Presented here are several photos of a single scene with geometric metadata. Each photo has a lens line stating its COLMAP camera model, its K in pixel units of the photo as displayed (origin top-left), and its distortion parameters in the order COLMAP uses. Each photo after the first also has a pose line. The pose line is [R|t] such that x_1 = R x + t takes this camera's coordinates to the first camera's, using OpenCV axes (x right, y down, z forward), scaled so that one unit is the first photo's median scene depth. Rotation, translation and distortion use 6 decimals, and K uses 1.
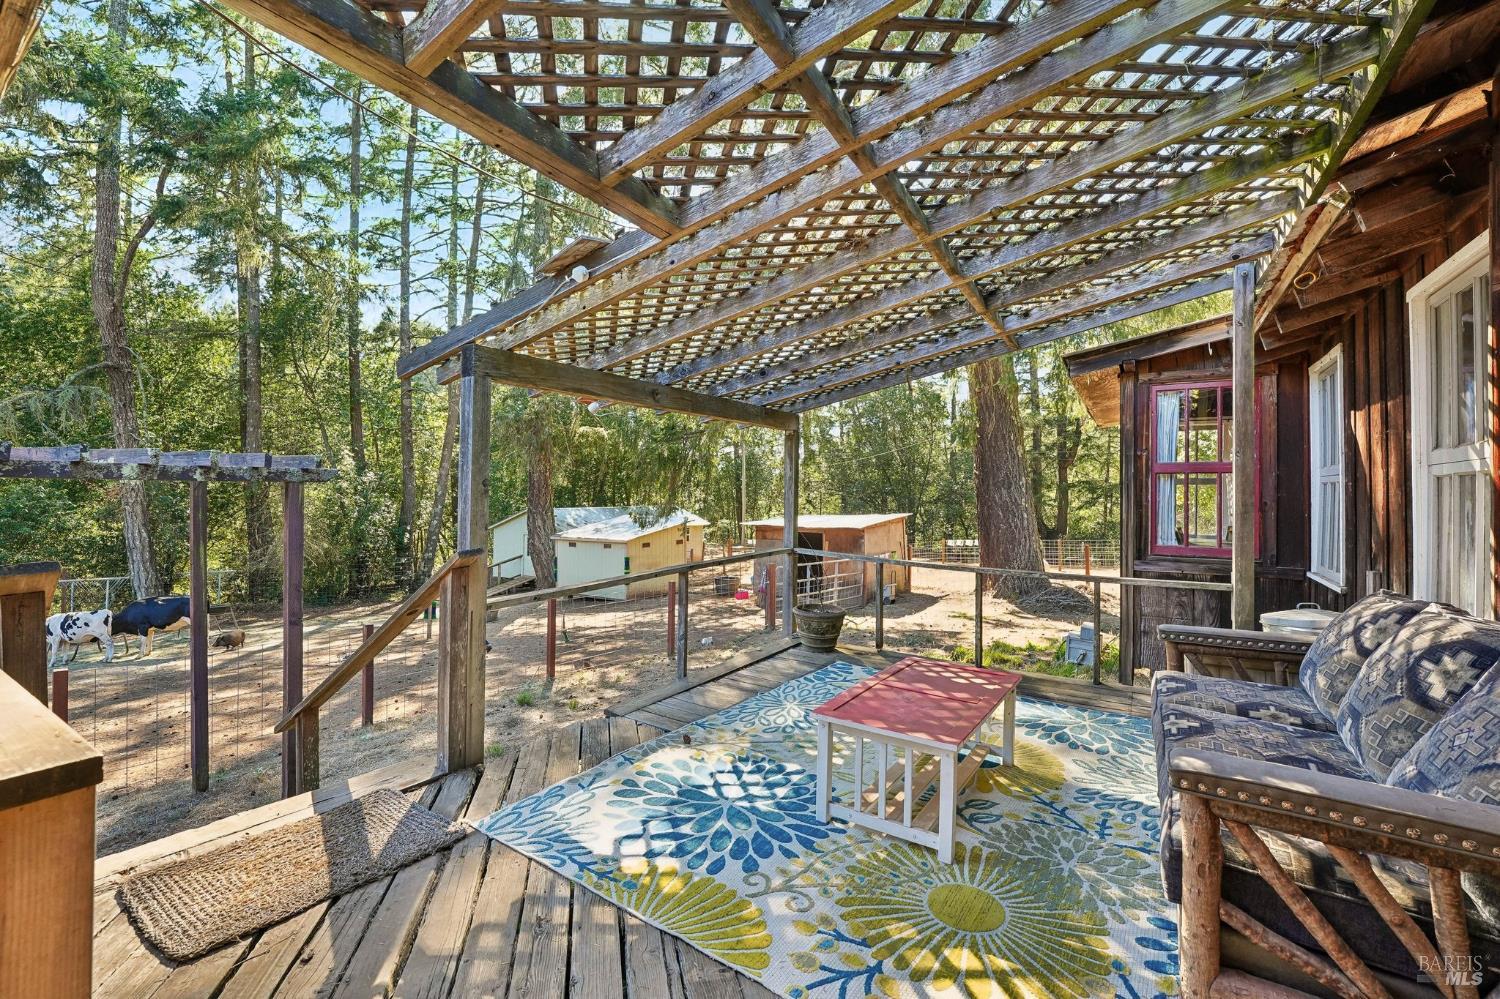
lens RADIAL K [[627.4, 0, 745.7], [0, 627.4, 493.1], [0, 0, 1]] dist [-0.049519, 0.008492]
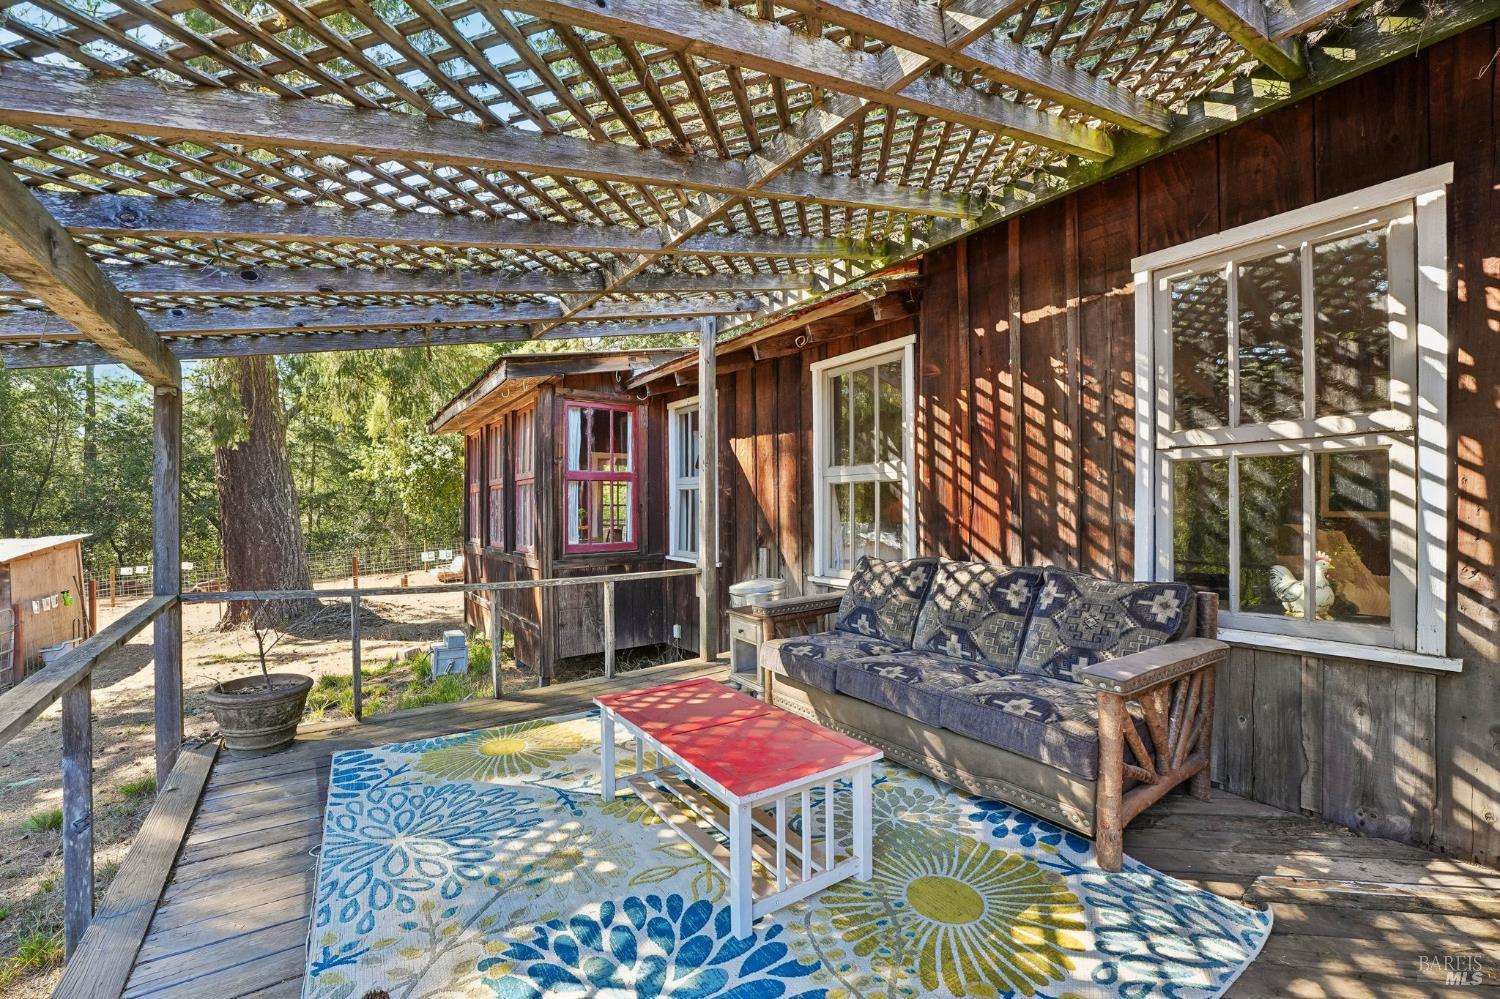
lens RADIAL K [[599.1, 0, 747.8], [0, 599.1, 507.3], [0, 0, 1]] dist [-0.020593, 0.000017]
pose [[0.381979, -0.014250, 0.924061, -0.281953], [0.008265, 0.999894, 0.012002, 0.009325], [-0.924134, 0.003053, 0.382056, 0.403420]]
